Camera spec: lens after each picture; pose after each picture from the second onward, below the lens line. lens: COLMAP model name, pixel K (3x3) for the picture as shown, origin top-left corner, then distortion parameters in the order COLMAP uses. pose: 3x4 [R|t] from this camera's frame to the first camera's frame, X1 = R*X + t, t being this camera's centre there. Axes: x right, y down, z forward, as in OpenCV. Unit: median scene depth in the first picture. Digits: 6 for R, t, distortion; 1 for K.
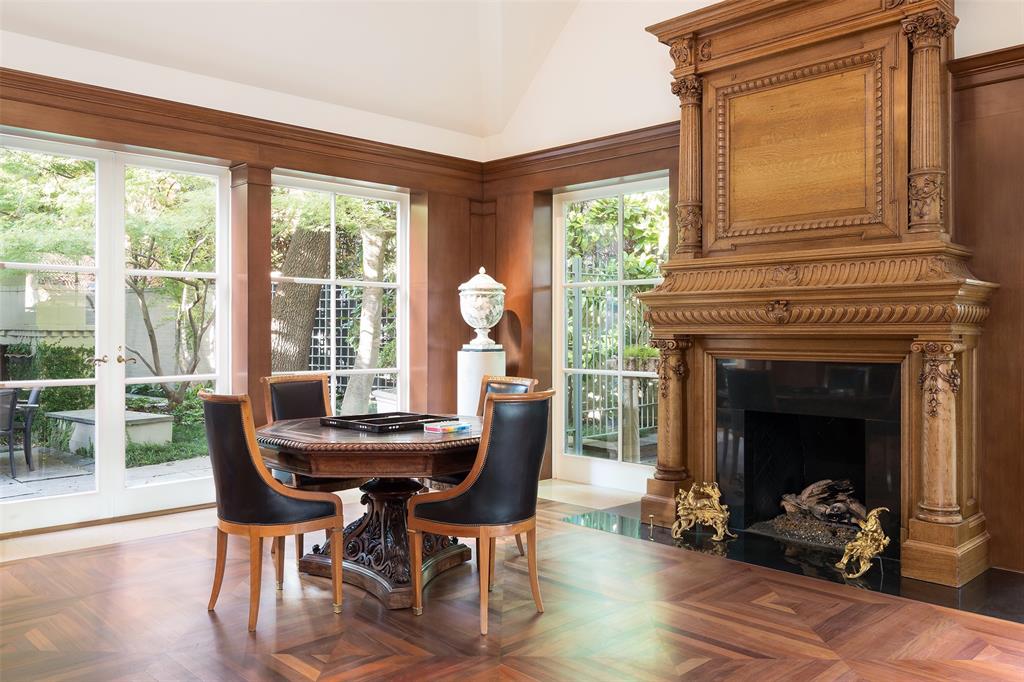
lens RADIAL K [[790.3, 0, 513.7], [0, 790.3, 335.5], [0, 0, 1]] dist [-0.003845, -0.001063]
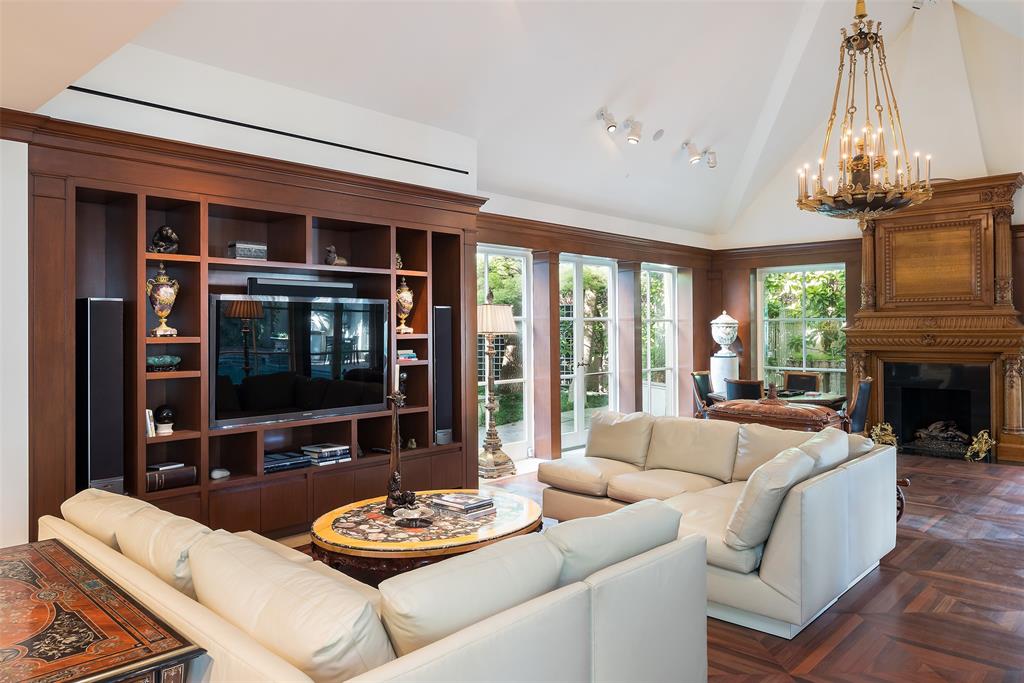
lens RADIAL K [[688.0, 0, 506.0], [0, 688.0, 329.8], [0, 0, 1]] dist [-0.001656, -0.002540]
pose [[0.999552, -0.006968, 0.029105, -0.810665], [0.007083, 0.999967, -0.003861, -0.056055], [-0.029077, 0.004065, 0.999569, -0.771807]]
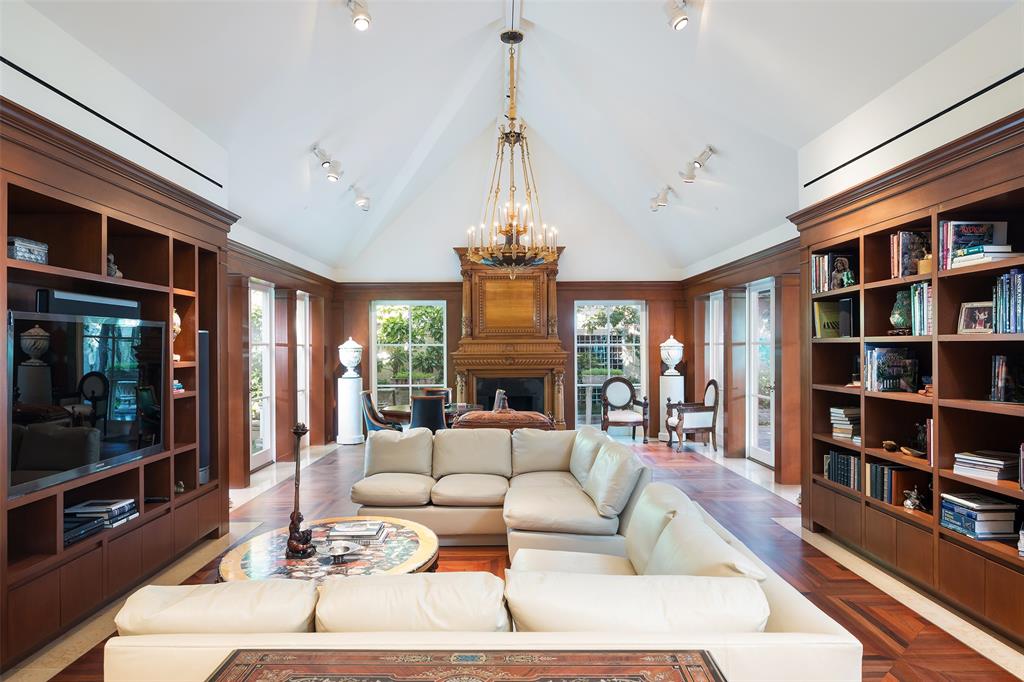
lens RADIAL K [[627.8, 0, 511.0], [0, 627.8, 352.4], [0, 0, 1]] dist [-0.001701, -0.000832]
pose [[0.713483, -0.010054, 0.700600, -1.218188], [0.010411, 0.999939, 0.003747, -0.066314], [-0.700595, 0.004621, 0.713544, -0.618363]]
